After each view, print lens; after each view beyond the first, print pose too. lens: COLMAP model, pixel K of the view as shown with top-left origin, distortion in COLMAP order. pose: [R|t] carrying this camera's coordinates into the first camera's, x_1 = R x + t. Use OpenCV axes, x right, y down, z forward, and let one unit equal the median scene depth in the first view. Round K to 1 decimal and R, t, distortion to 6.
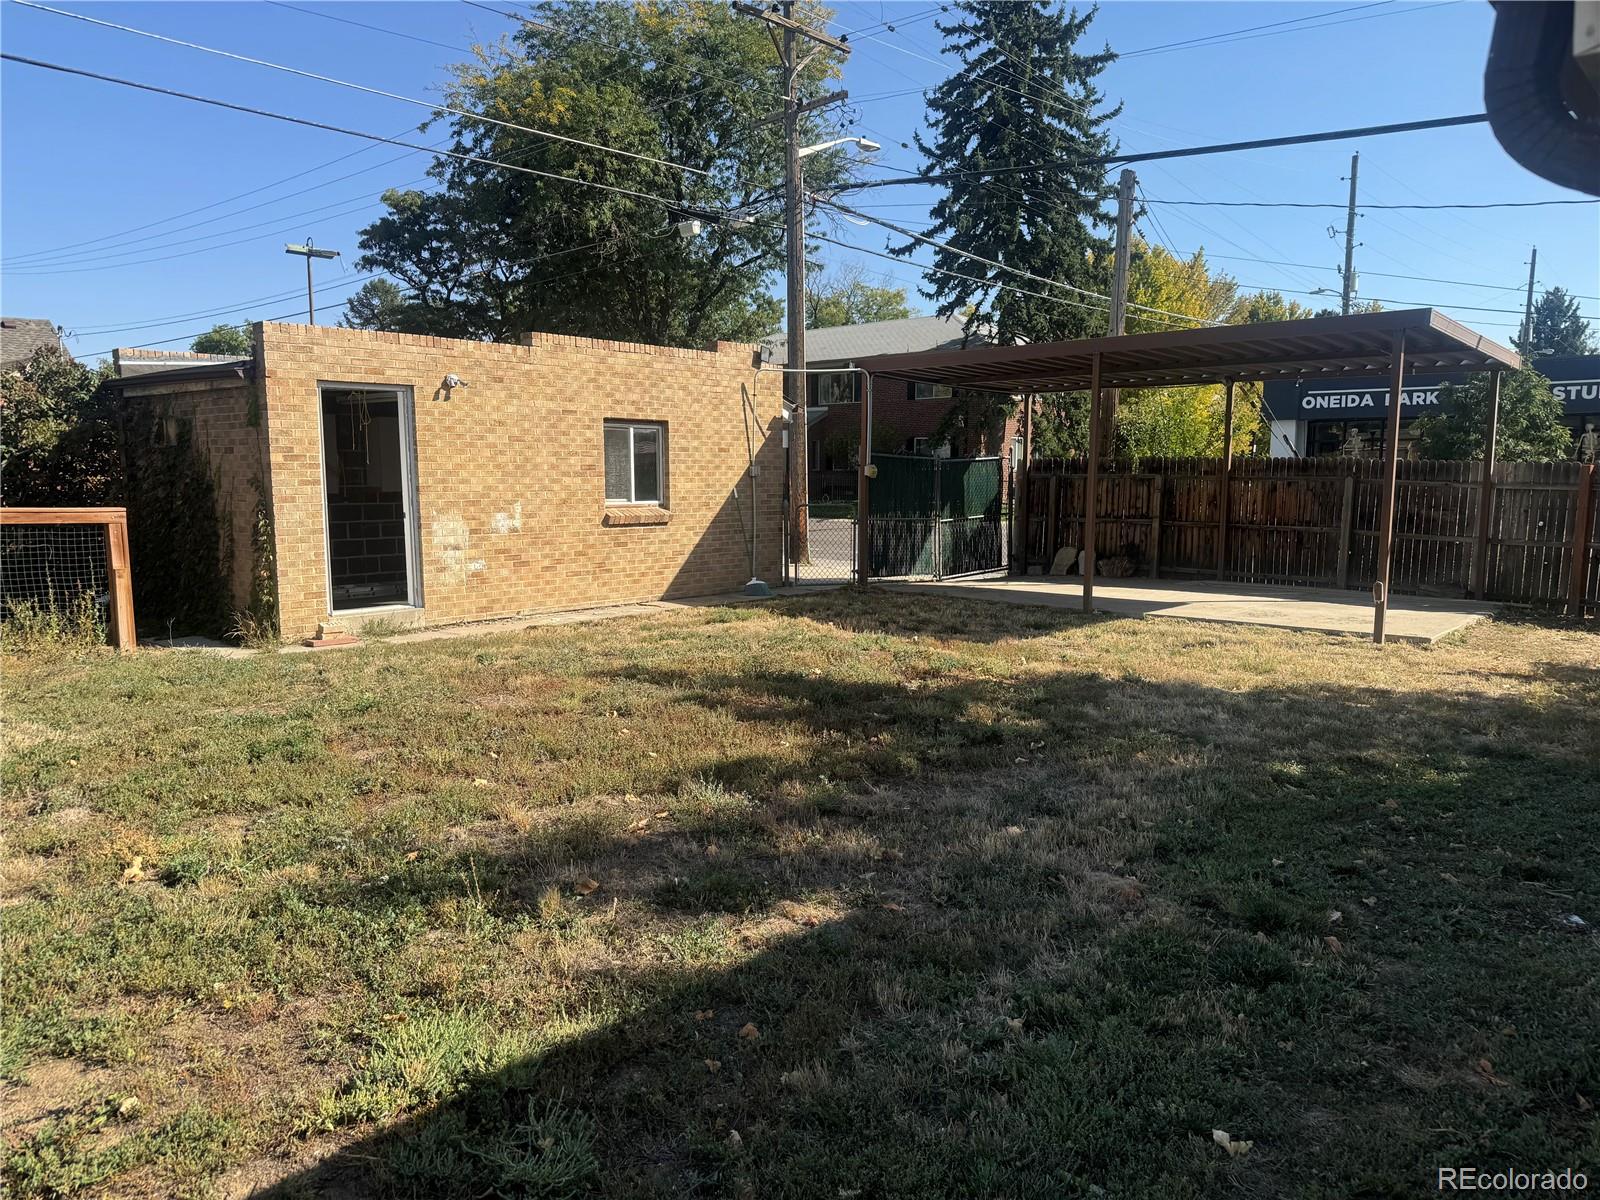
lens RADIAL K [[1140.3, 0, 802.6], [0, 1140.3, 602.7], [0, 0, 1]] dist [0.036151, -0.022765]
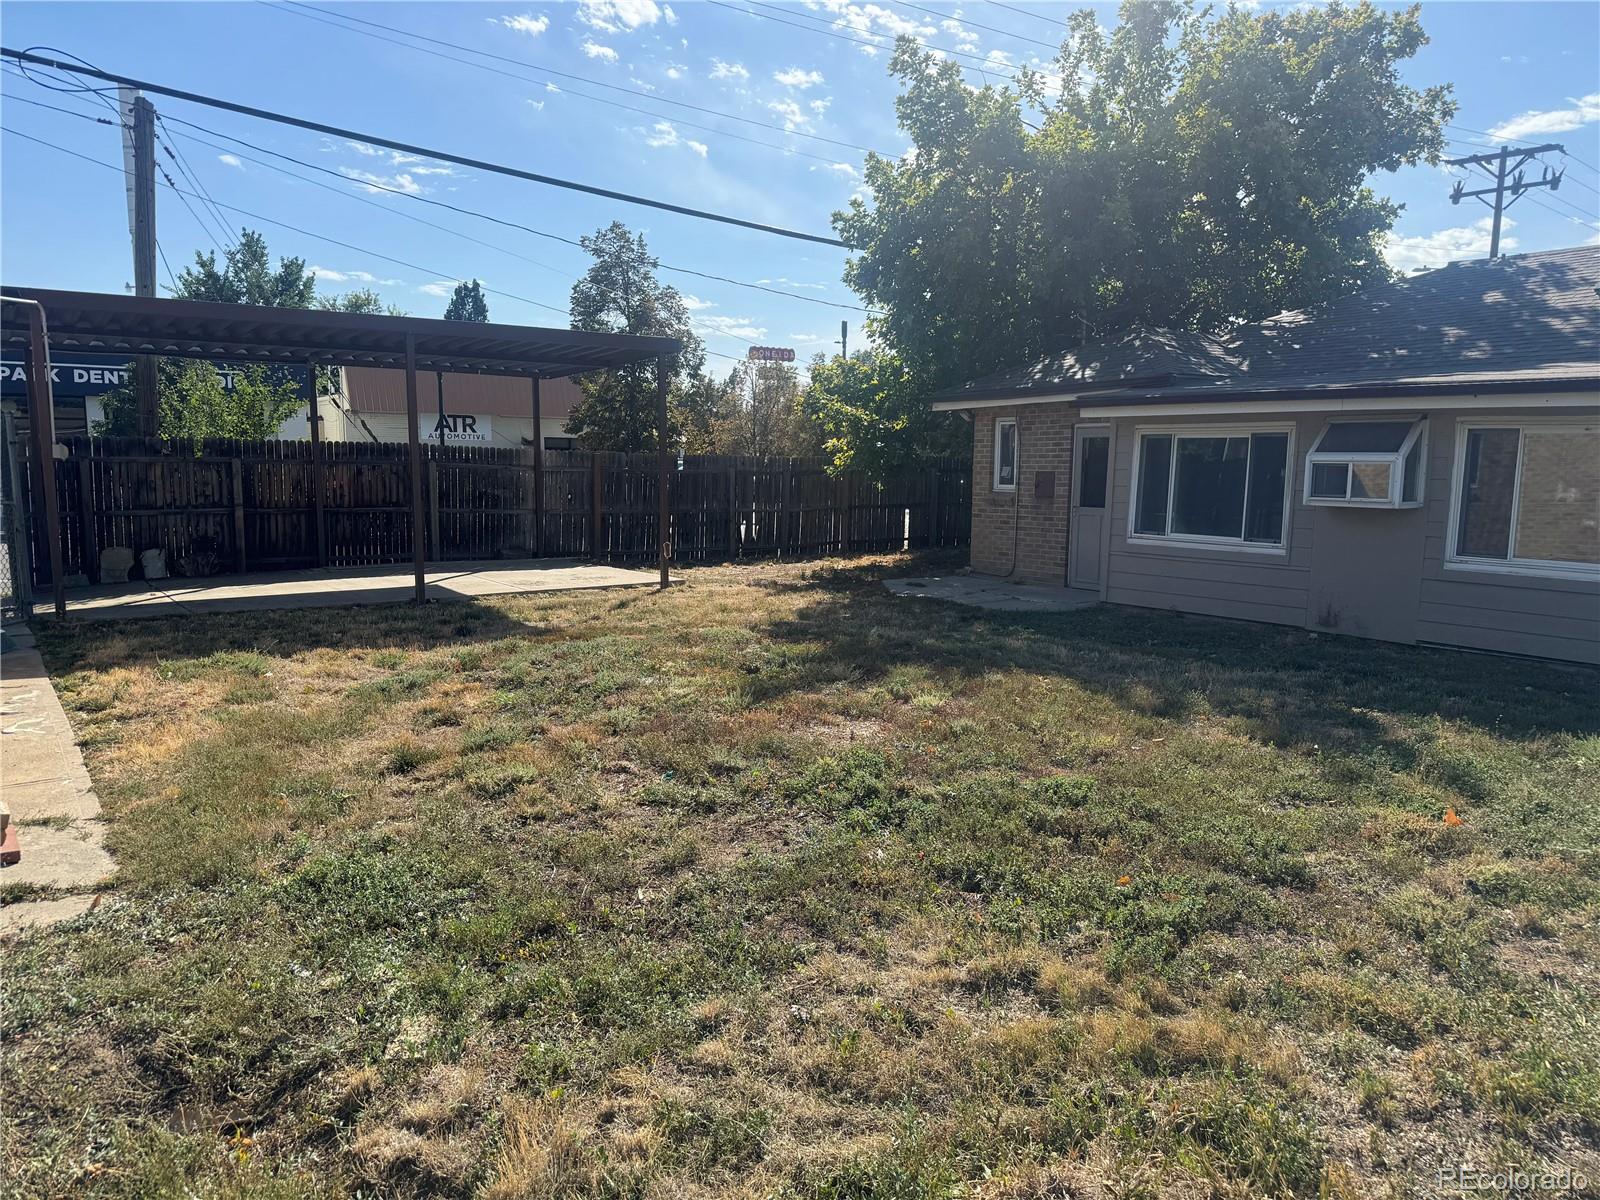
lens RADIAL K [[1140.3, 0, 803.8], [0, 1140.3, 604.0], [0, 0, 1]] dist [0.036151, -0.022765]
pose [[0.208622, -0.126388, 0.969795, -0.498907], [0.106689, 0.988638, 0.105893, -0.046479], [-0.972160, 0.081375, 0.219736, 0.375360]]
